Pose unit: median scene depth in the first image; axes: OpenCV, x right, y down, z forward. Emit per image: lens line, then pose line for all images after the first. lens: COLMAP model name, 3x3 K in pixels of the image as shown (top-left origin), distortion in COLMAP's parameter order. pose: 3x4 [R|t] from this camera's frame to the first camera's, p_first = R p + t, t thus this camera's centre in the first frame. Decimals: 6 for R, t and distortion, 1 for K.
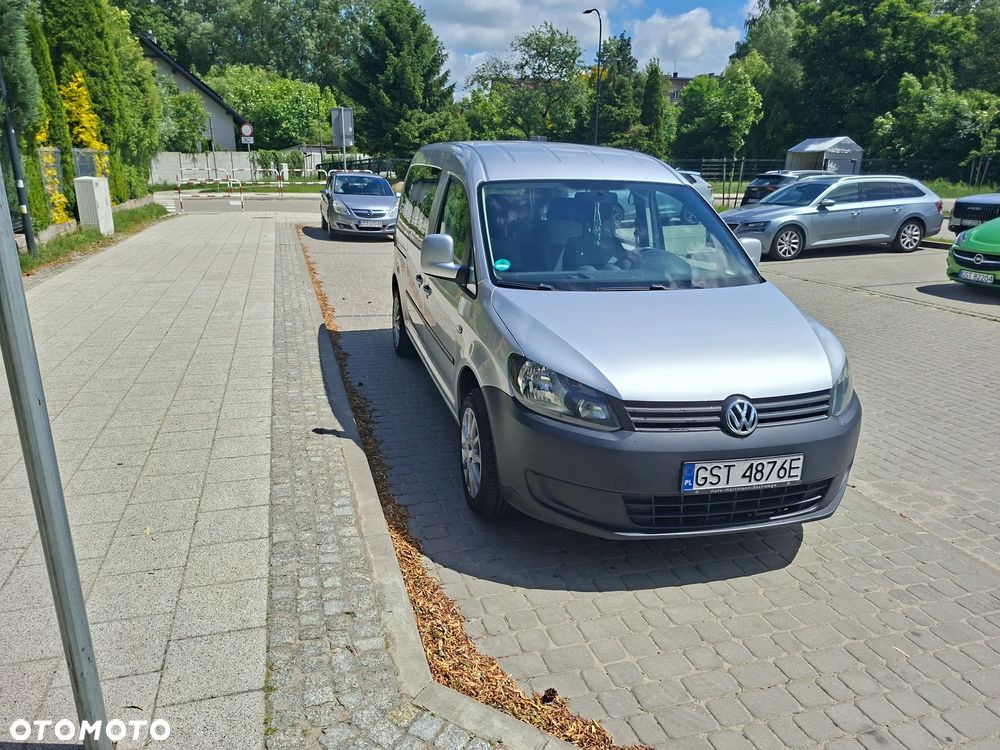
lens RADIAL K [[697.8, 0, 500.0], [0, 697.8, 375.0], [0, 0, 1]] dist [0.081993, -0.081962]
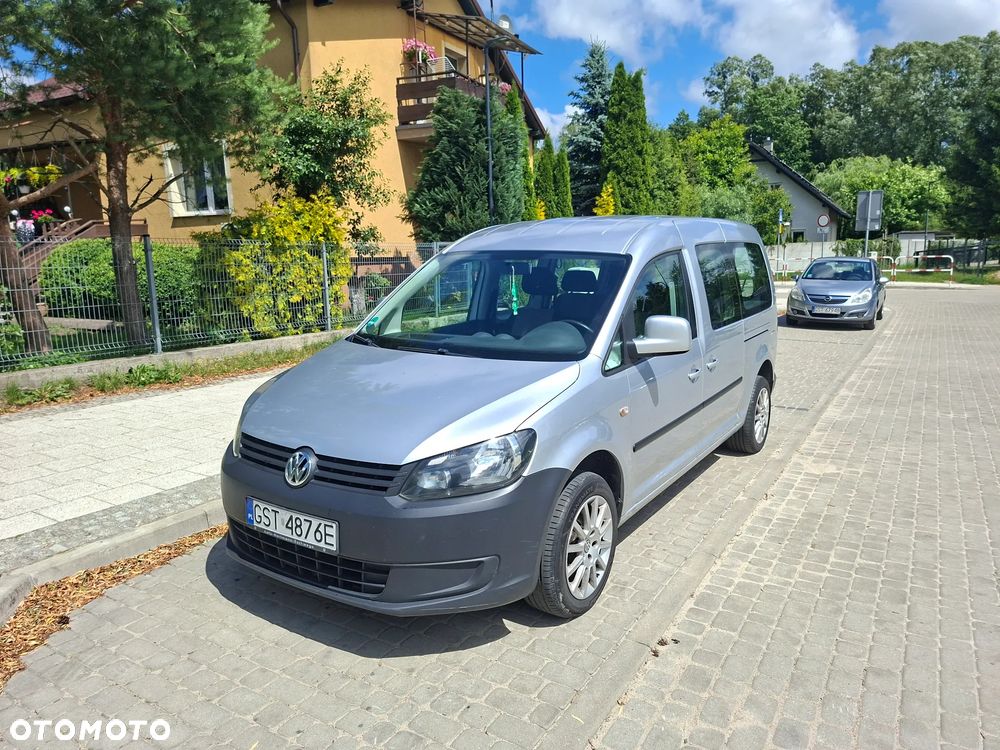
lens RADIAL K [[698.4, 0, 502.6], [0, 698.4, 376.3], [0, 0, 1]] dist [0.091756, -0.114694]
pose [[0.666059, 0.106949, -0.738192, 0.711750], [-0.196139, 0.979951, -0.034997, -0.051642], [0.719649, 0.168098, 0.673682, 0.280994]]
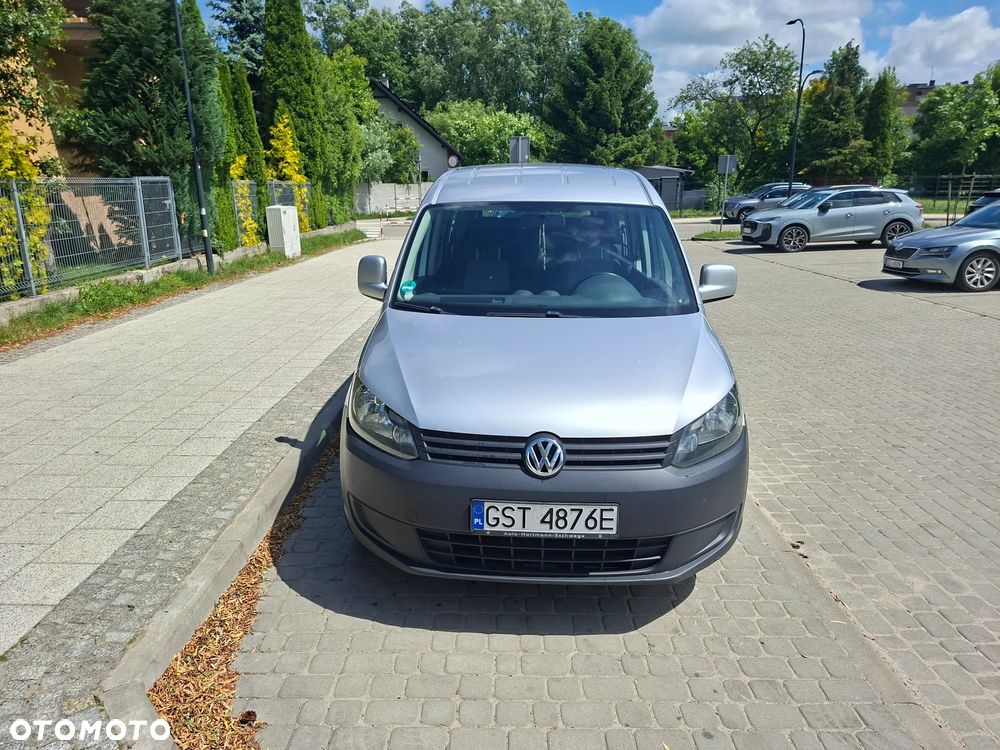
lens RADIAL K [[701.6, 0, 502.7], [0, 701.6, 374.9], [0, 0, 1]] dist [0.099929, -0.113299]
pose [[0.955810, 0.058120, -0.288183, 0.306212], [-0.067723, 0.997428, -0.023457, -0.012135], [0.286079, 0.041937, 0.957288, 0.055066]]
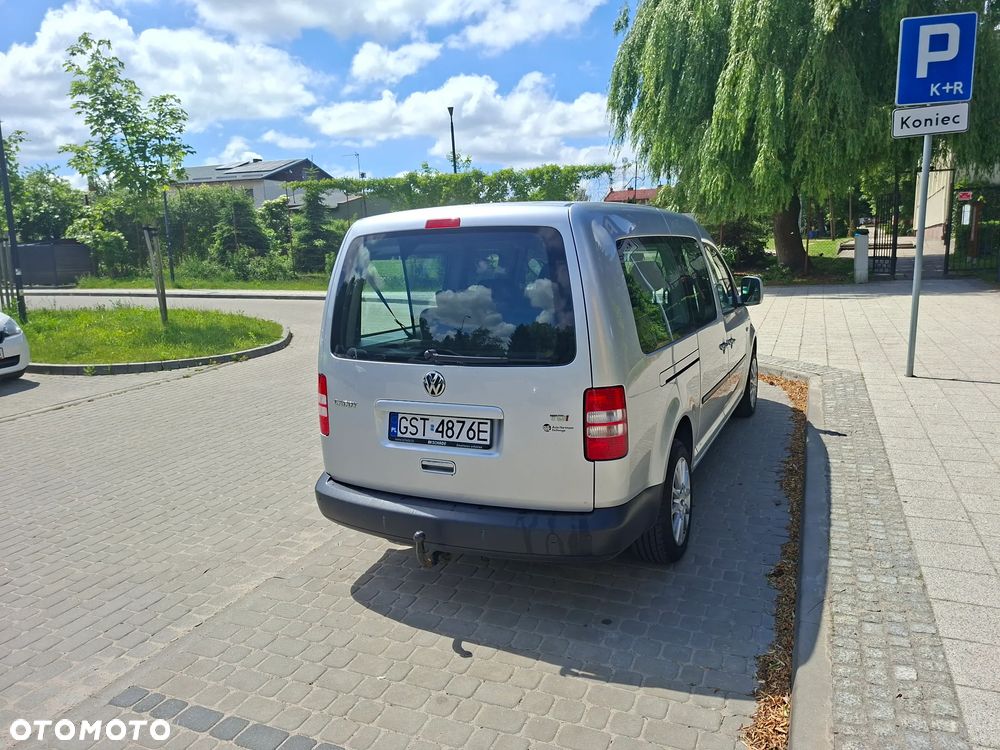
lens RADIAL K [[694.9, 0, 519.1], [0, 694.9, 365.2], [0, 0, 1]] dist [0.093321, -0.106885]
pose [[-0.771116, -0.101423, 0.628565, -0.500040], [0.203889, 0.895907, 0.394690, -0.545617], [-0.603166, 0.432509, -0.670169, 1.797606]]
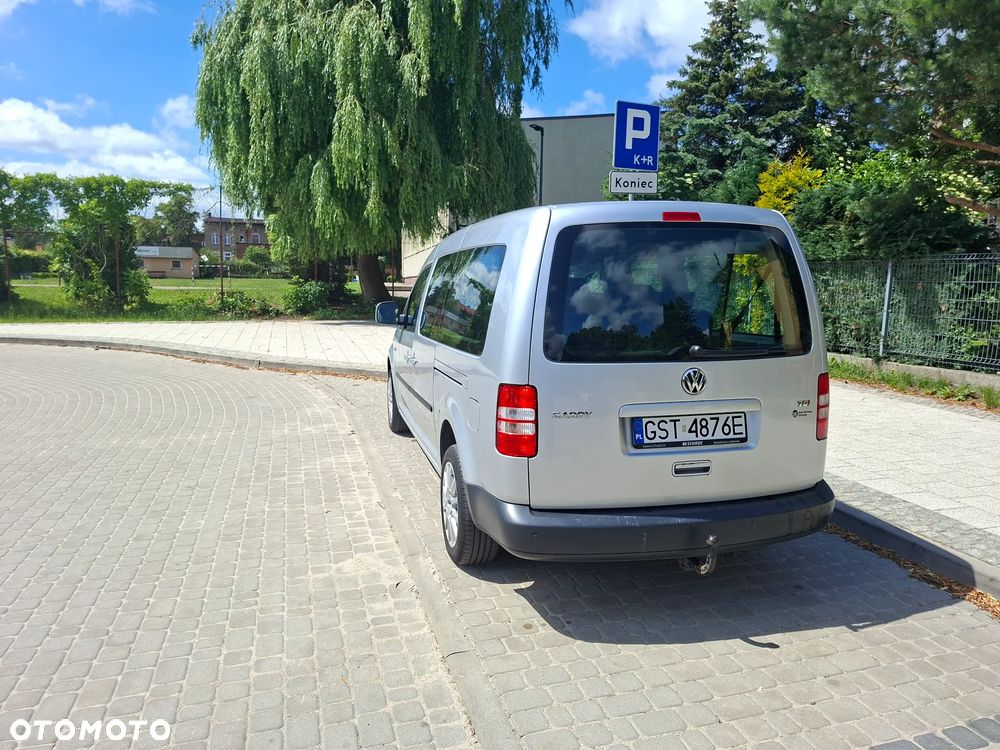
lens RADIAL K [[681.3, 0, 500.0], [0, 681.3, 375.0], [0, 0, 1]] dist [0.091742, -0.108368]
pose [[-0.999622, -0.027265, -0.003470, 0.111624], [-0.026184, 0.906272, 0.421883, -0.549844], [-0.008358, 0.421815, -0.906644, 1.965444]]
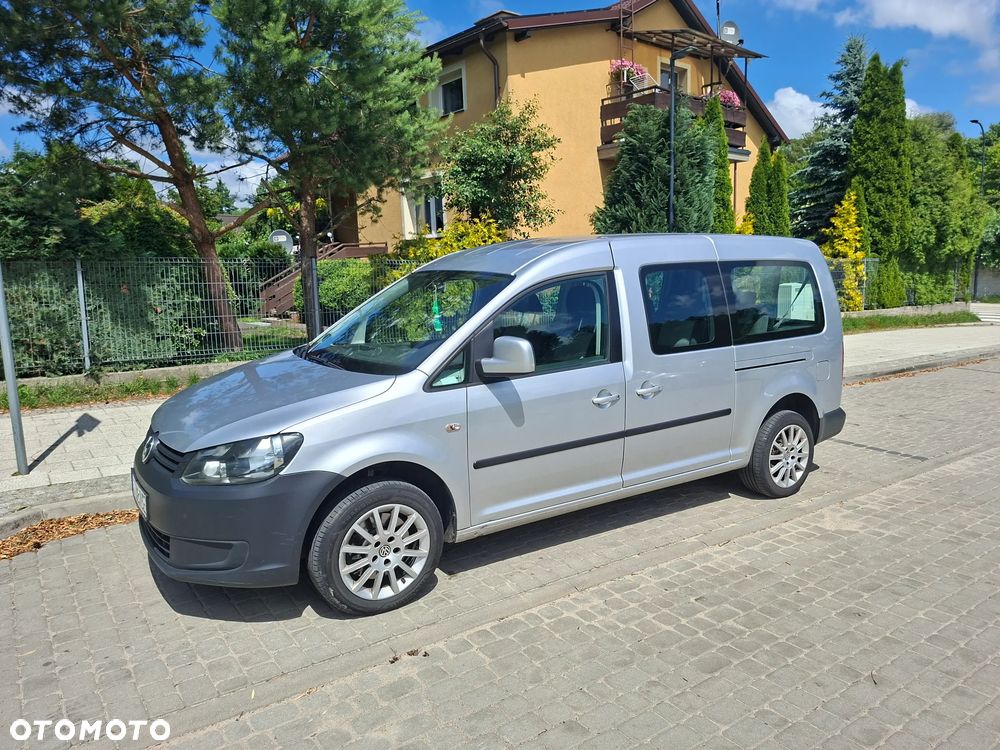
lens RADIAL K [[698.4, 0, 502.6], [0, 698.4, 376.3], [0, 0, 1]] dist [0.091756, -0.114694]
pose [[0.320450, 0.120992, -0.939507, 0.953988], [-0.258961, 0.965218, 0.035976, -0.151320], [0.911181, 0.231767, 0.340636, 0.621119]]
